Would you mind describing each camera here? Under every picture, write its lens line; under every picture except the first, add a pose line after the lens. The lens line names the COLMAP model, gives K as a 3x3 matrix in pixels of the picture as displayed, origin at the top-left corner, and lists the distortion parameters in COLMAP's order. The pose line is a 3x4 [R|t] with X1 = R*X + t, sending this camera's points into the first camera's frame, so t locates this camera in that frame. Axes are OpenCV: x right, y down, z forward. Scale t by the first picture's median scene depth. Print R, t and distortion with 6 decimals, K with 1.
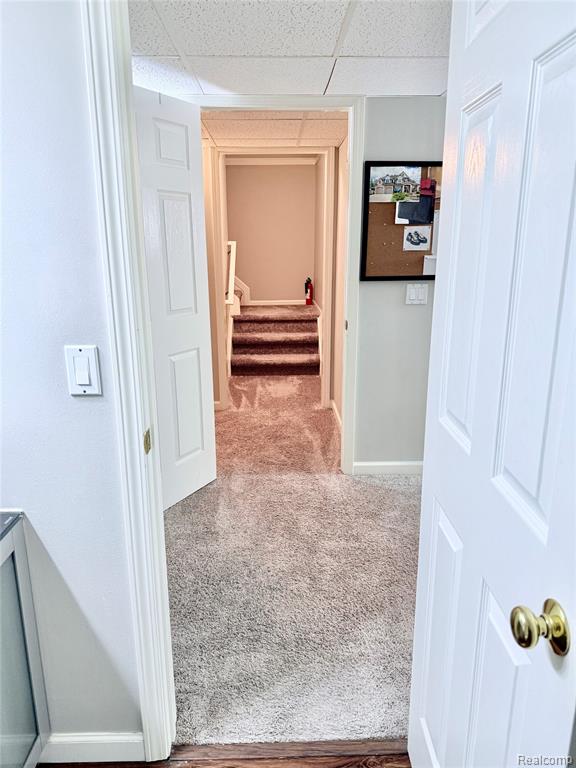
lens RADIAL K [[540.9, 0, 286.7], [0, 540.9, 382.6], [0, 0, 1]] dist [0.004167, 0.000252]
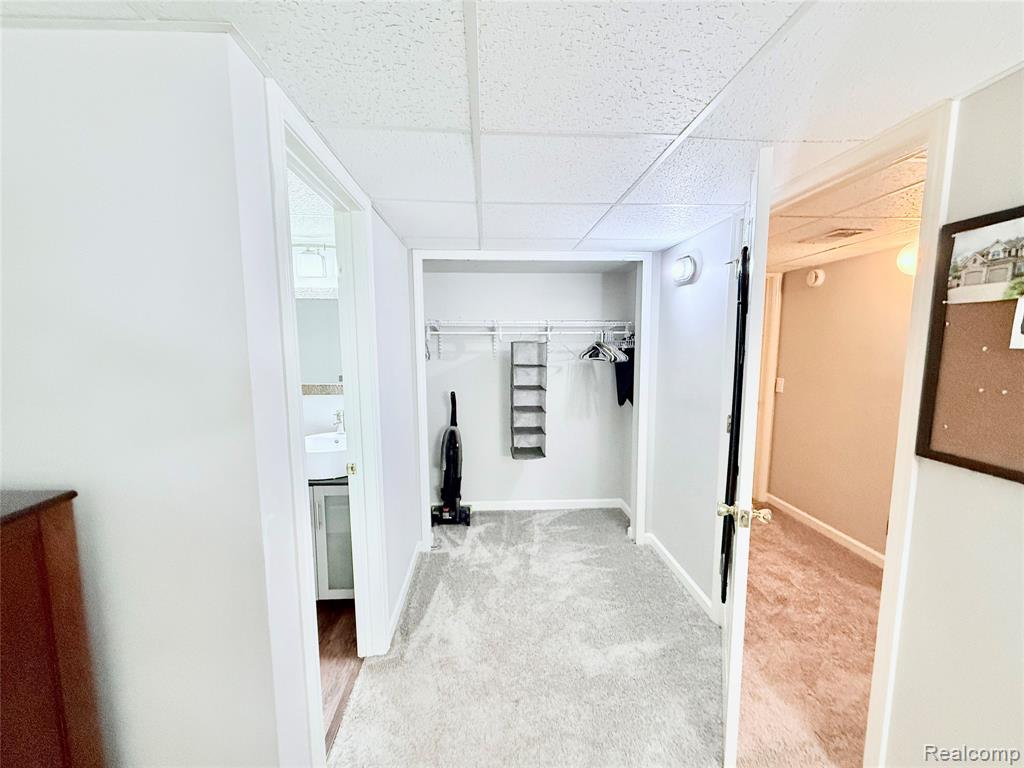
lens RADIAL K [[411.1, 0, 509.5], [0, 411.1, 385.1], [0, 0, 1]] dist [0.004457, -0.001144]
pose [[0.045392, 0.114579, -0.992377, 0.515475], [-0.259622, 0.960619, 0.099037, -0.197367], [0.964643, 0.253148, 0.073352, 0.610442]]
